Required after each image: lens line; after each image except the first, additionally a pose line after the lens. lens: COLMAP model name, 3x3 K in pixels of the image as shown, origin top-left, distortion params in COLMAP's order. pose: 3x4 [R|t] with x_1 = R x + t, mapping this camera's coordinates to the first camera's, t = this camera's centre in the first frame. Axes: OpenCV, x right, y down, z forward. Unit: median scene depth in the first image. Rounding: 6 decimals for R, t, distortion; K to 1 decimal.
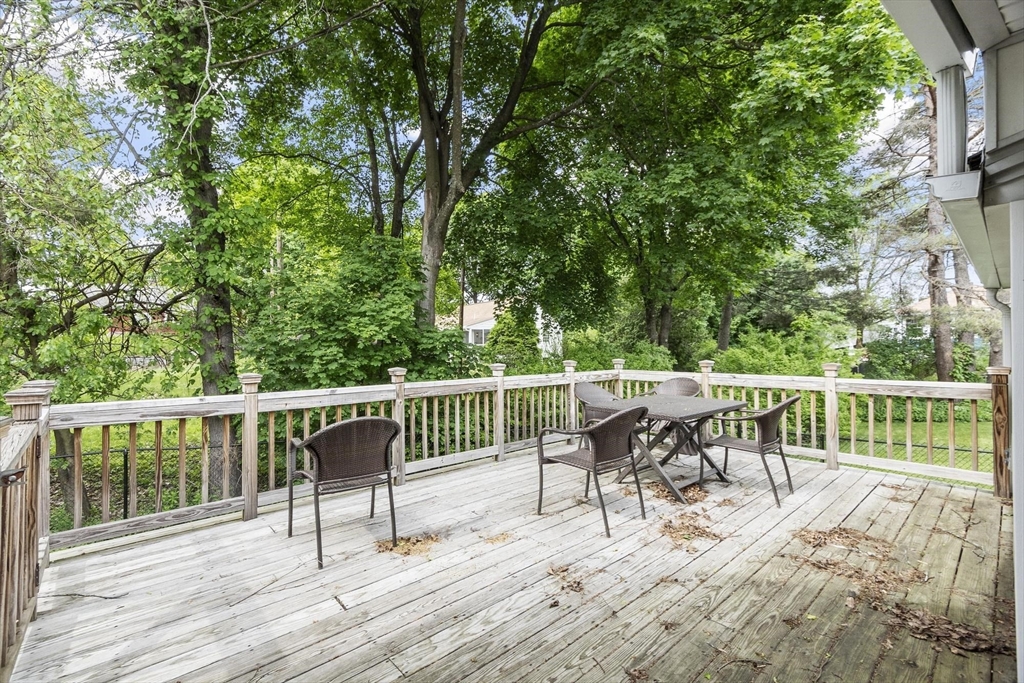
lens RADIAL K [[457.5, 0, 504.8], [0, 457.5, 343.3], [0, 0, 1]] dist [0.004031, -0.002035]
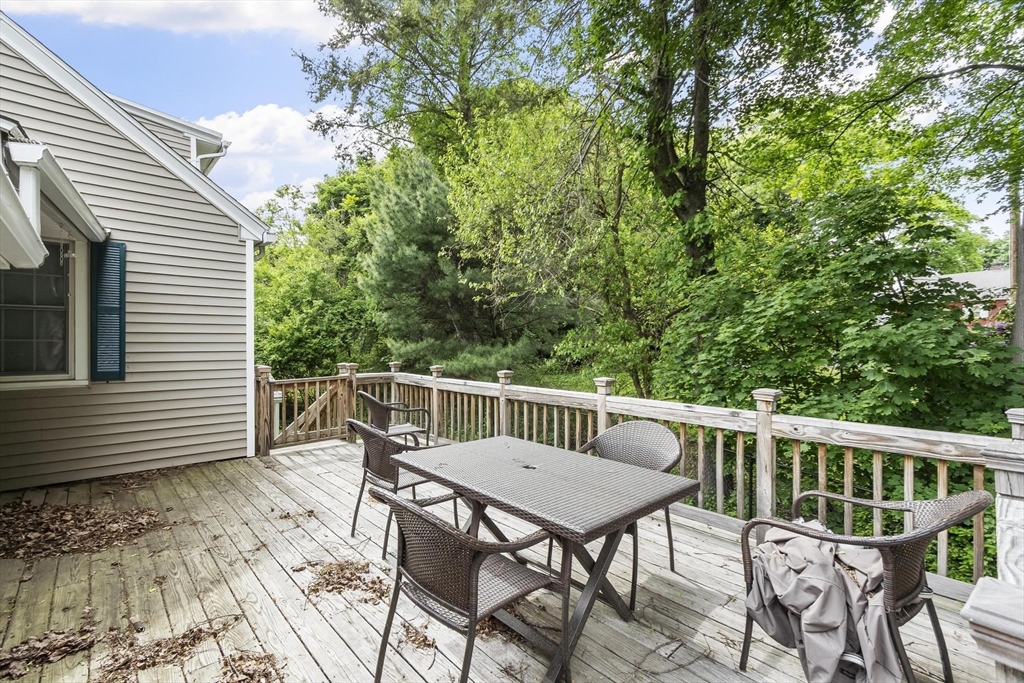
lens RADIAL K [[457.5, 0, 504.7], [0, 457.5, 337.5], [0, 0, 1]] dist [0.004031, -0.002035]
pose [[-0.004855, 0.008685, -0.999950, 1.667642], [0.010714, 0.999905, 0.008633, -0.079909], [0.999931, -0.010672, -0.004948, 1.723742]]
